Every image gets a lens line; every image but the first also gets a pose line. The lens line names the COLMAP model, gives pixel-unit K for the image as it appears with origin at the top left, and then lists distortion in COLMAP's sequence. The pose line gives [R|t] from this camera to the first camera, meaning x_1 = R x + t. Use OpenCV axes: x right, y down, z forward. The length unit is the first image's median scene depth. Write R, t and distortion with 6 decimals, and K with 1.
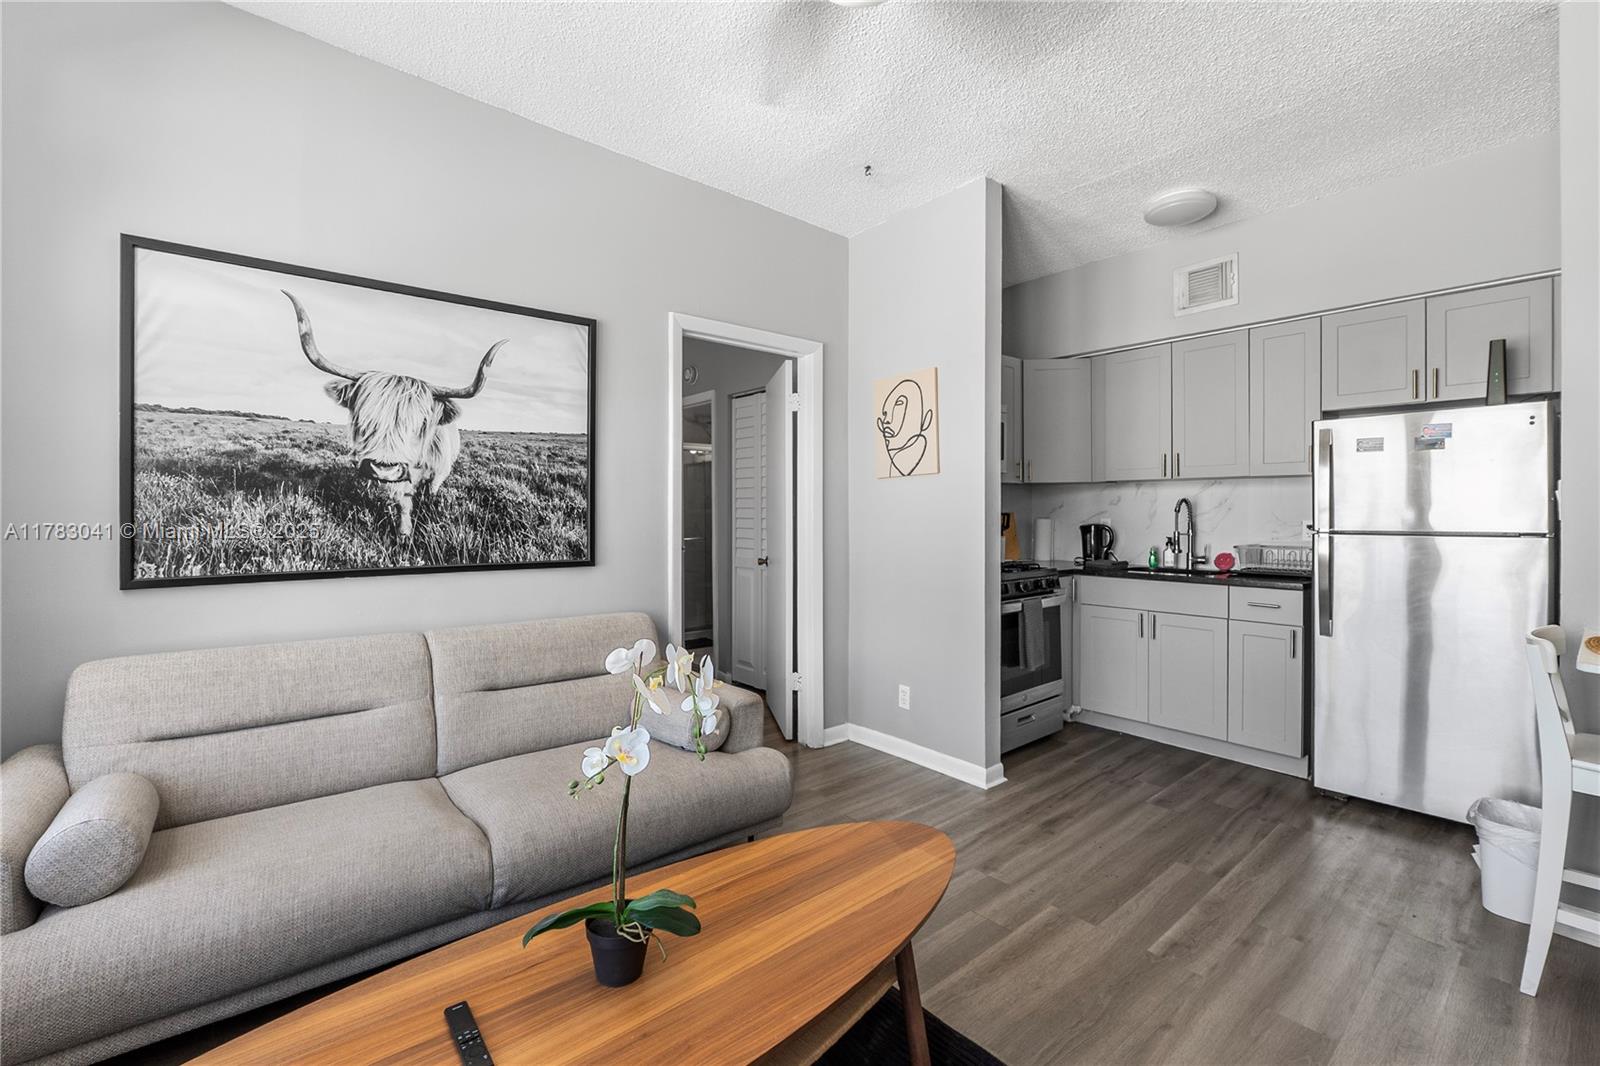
lens RADIAL K [[683.9, 0, 793.7], [0, 683.9, 512.4], [0, 0, 1]] dist [0.001157, -0.000002]
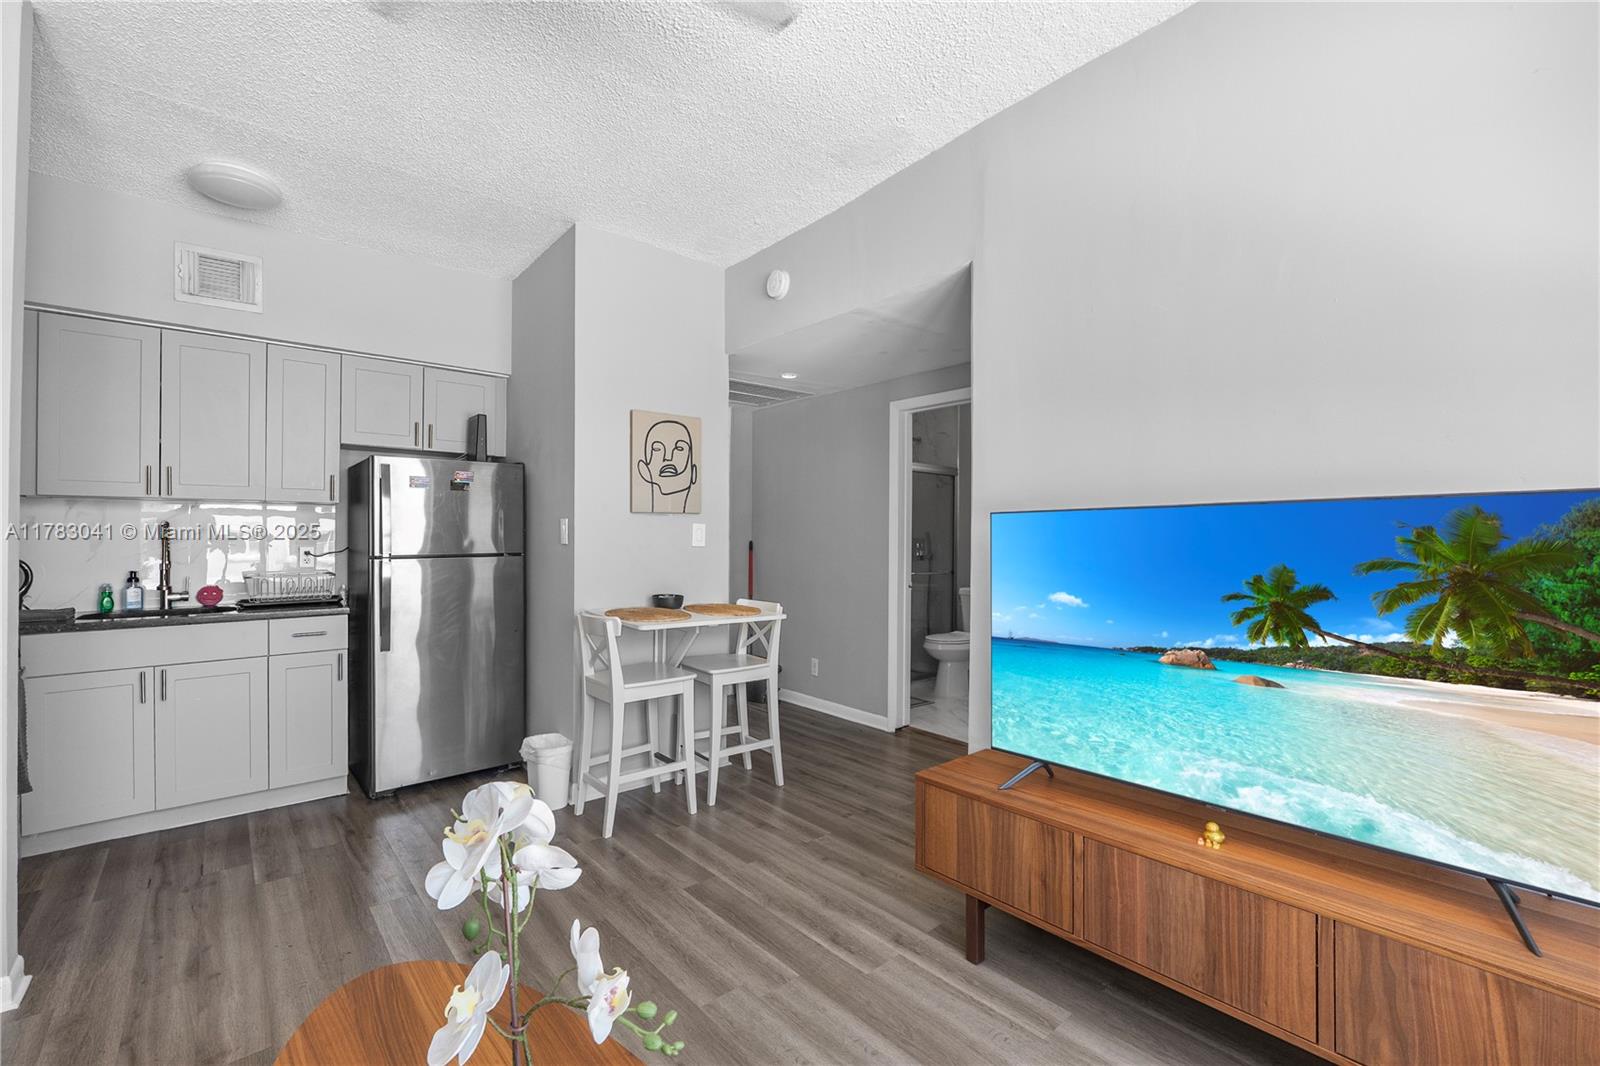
lens RADIAL K [[694.1, 0, 792.0], [0, 694.1, 531.8], [0, 0, 1]] dist [0.017699, 0.000382]
pose [[0.018330, 0.003990, 0.999824, -0.316605], [-0.000299, 0.999992, -0.003986, -0.008012], [-0.999832, -0.000225, 0.018331, 0.299399]]
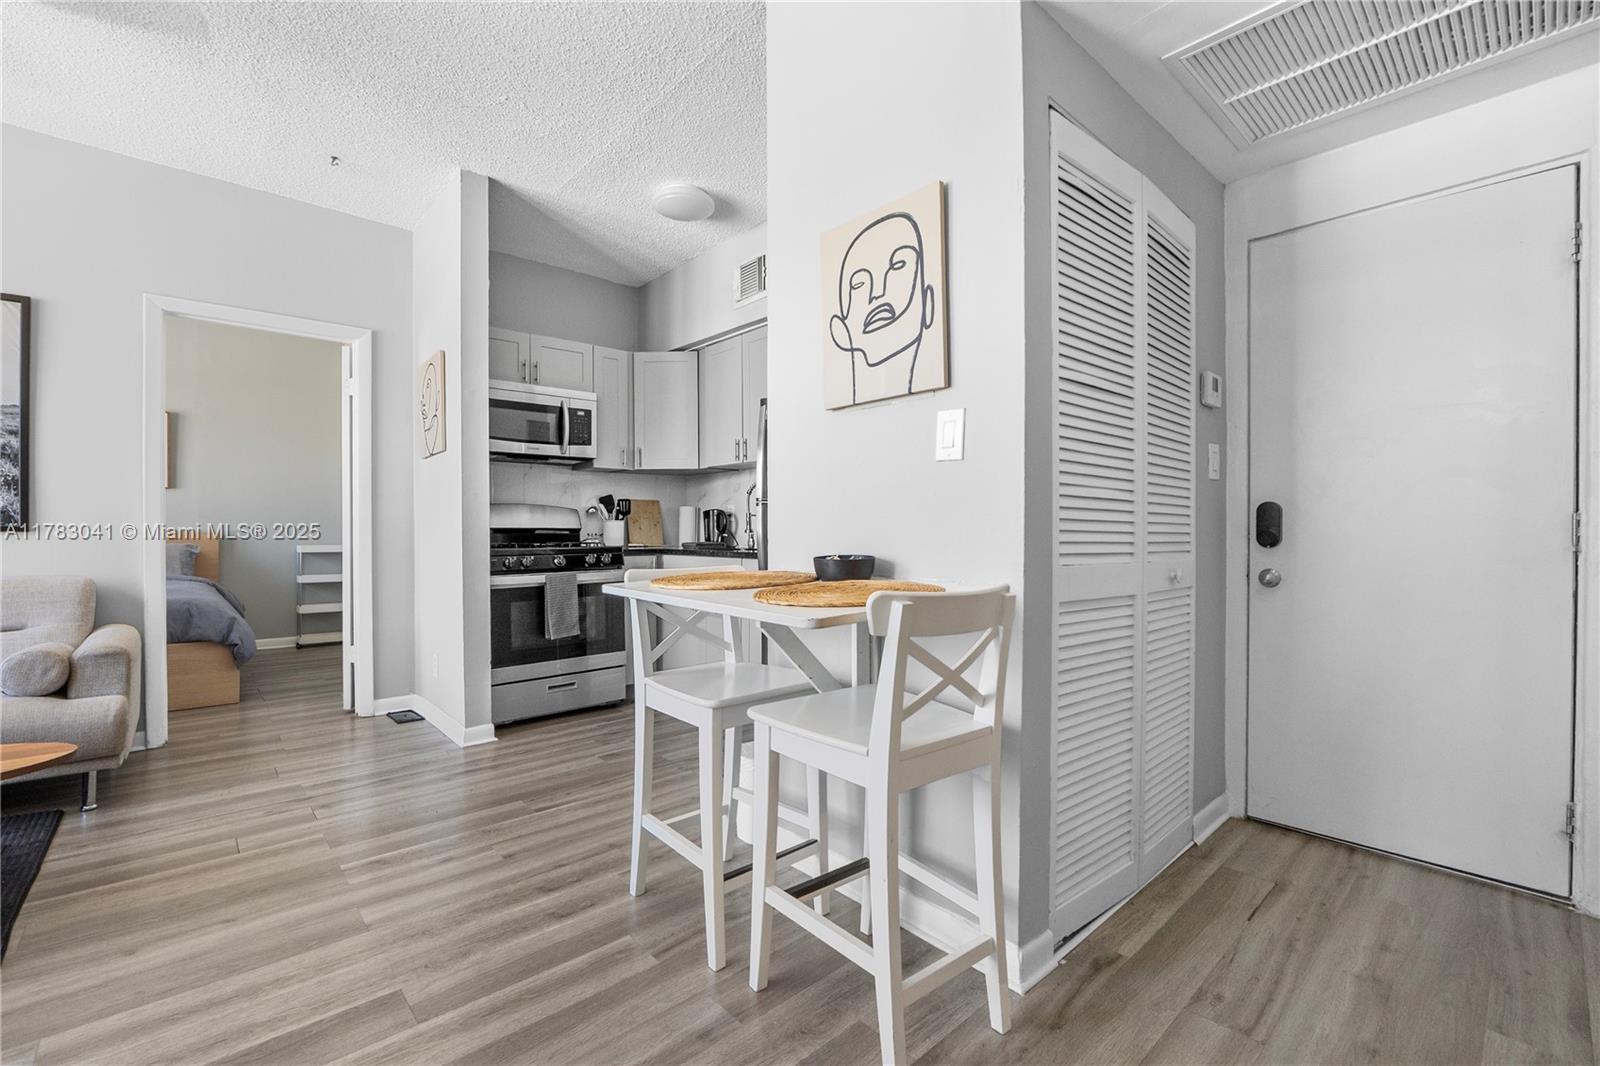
lens RADIAL K [[668.5, 0, 798.4], [0, 668.5, 531.2], [0, 0, 1]] dist [-0.001936, -0.000223]
pose [[0.999685, -0.001592, 0.025064, 0.744023], [0.001624, 0.999998, -0.001247, 0.069636], [-0.025062, 0.001287, 0.999685, -0.043892]]
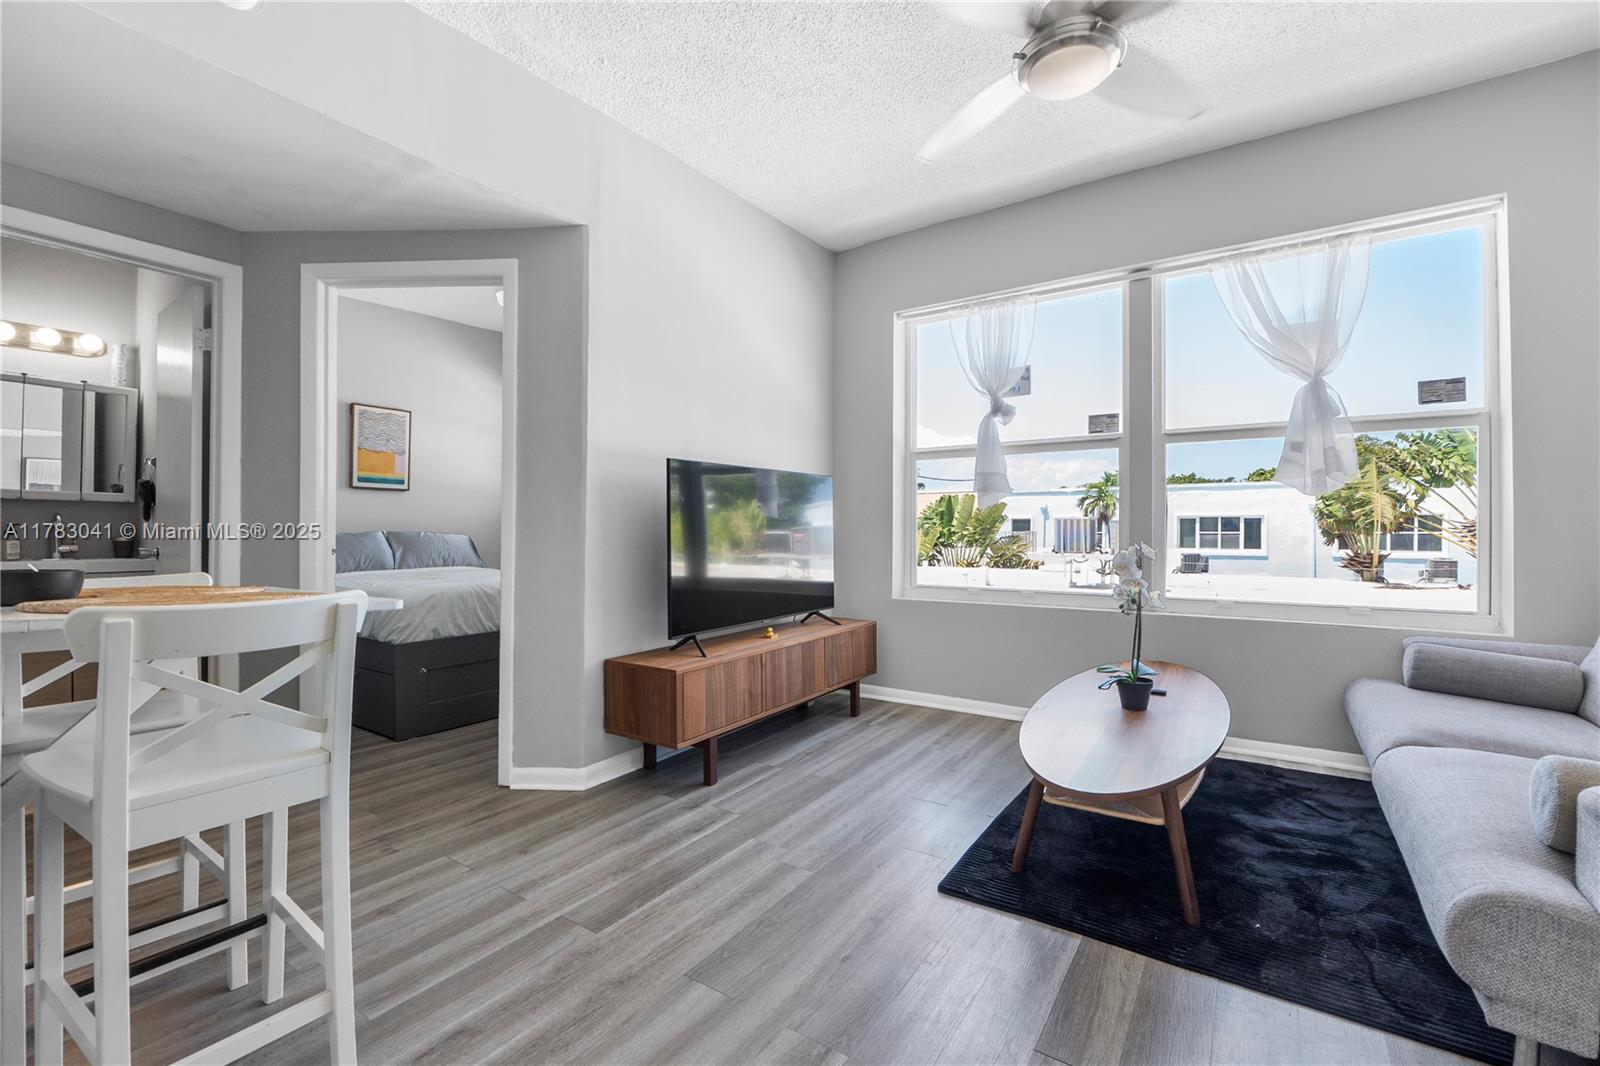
lens RADIAL K [[688.9, 0, 794.3], [0, 688.9, 526.1], [0, 0, 1]] dist [-0.003737, -0.000142]
pose [[-0.968330, -0.007768, -0.249552, 0.459683], [-0.007577, 0.999970, -0.001728, 0.059617], [0.249558, 0.000217, -0.968360, 1.023441]]
